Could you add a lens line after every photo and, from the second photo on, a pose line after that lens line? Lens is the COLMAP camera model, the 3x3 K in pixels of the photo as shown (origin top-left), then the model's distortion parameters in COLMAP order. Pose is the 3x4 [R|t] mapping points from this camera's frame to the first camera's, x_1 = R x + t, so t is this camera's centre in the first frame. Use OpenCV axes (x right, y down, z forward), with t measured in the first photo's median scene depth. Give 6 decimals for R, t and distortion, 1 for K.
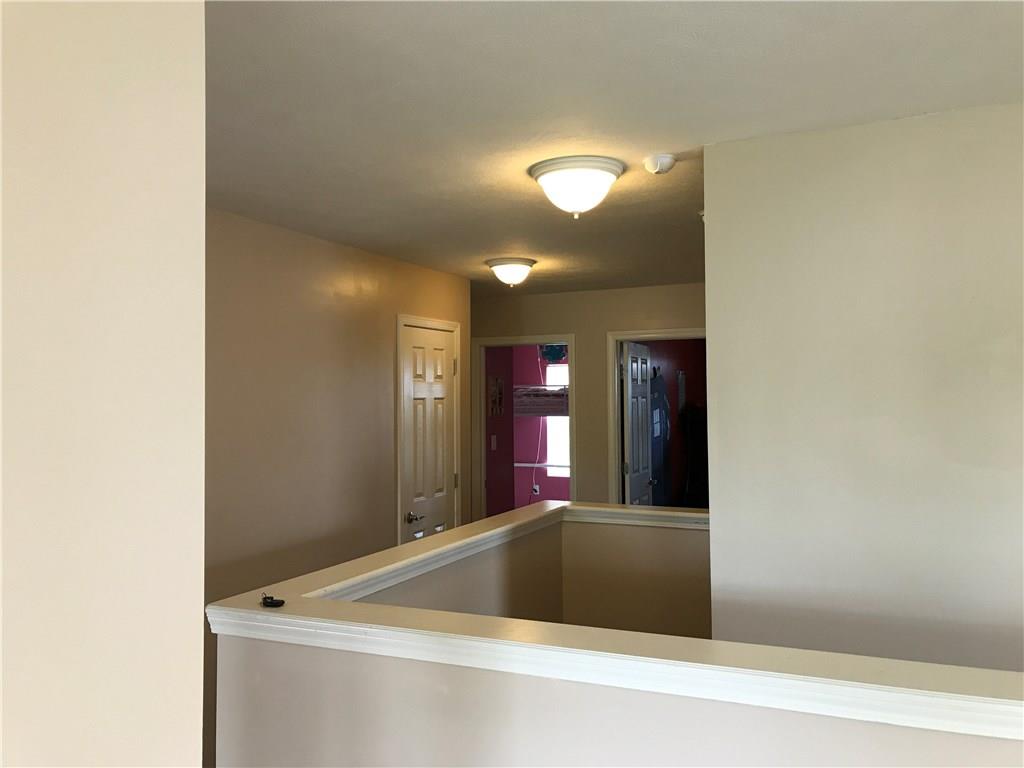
lens RADIAL K [[855.2, 0, 512.4], [0, 855.2, 386.5], [0, 0, 1]] dist [0.028709, -0.036488]
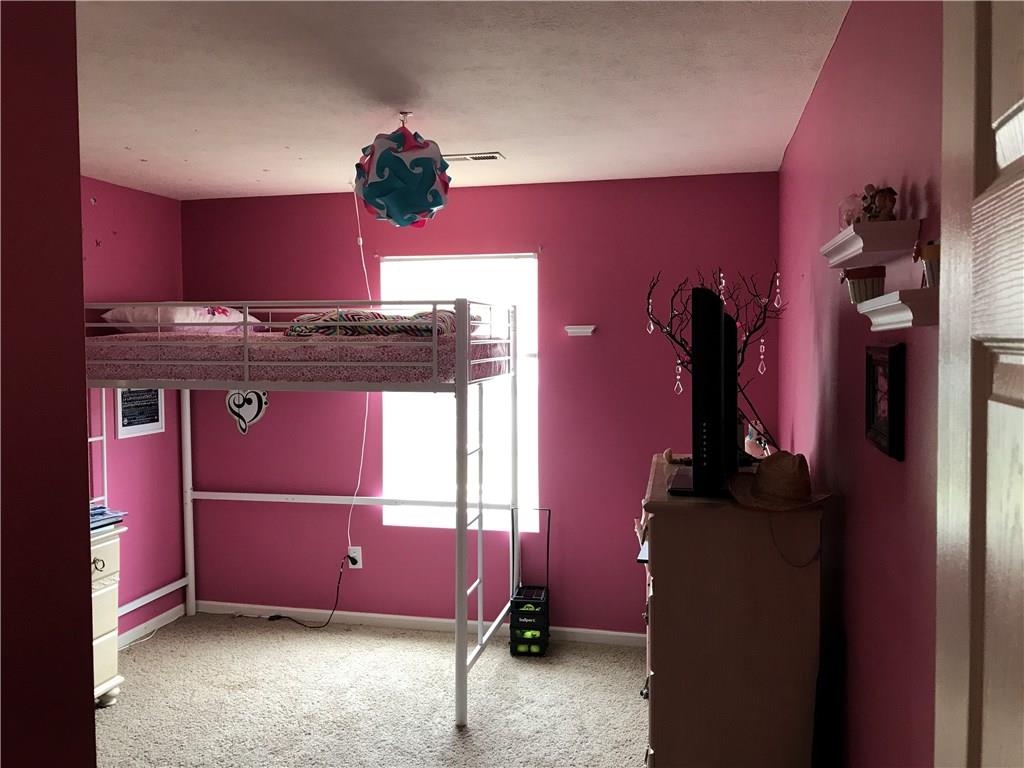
lens RADIAL K [[855.2, 0, 513.1], [0, 855.2, 382.9], [0, 0, 1]] dist [0.028709, -0.036488]
pose [[0.980956, -0.006280, 0.194131, 0.024435], [-0.006486, 0.997861, 0.065055, 0.008401], [-0.194124, -0.065076, 0.978816, 0.636263]]
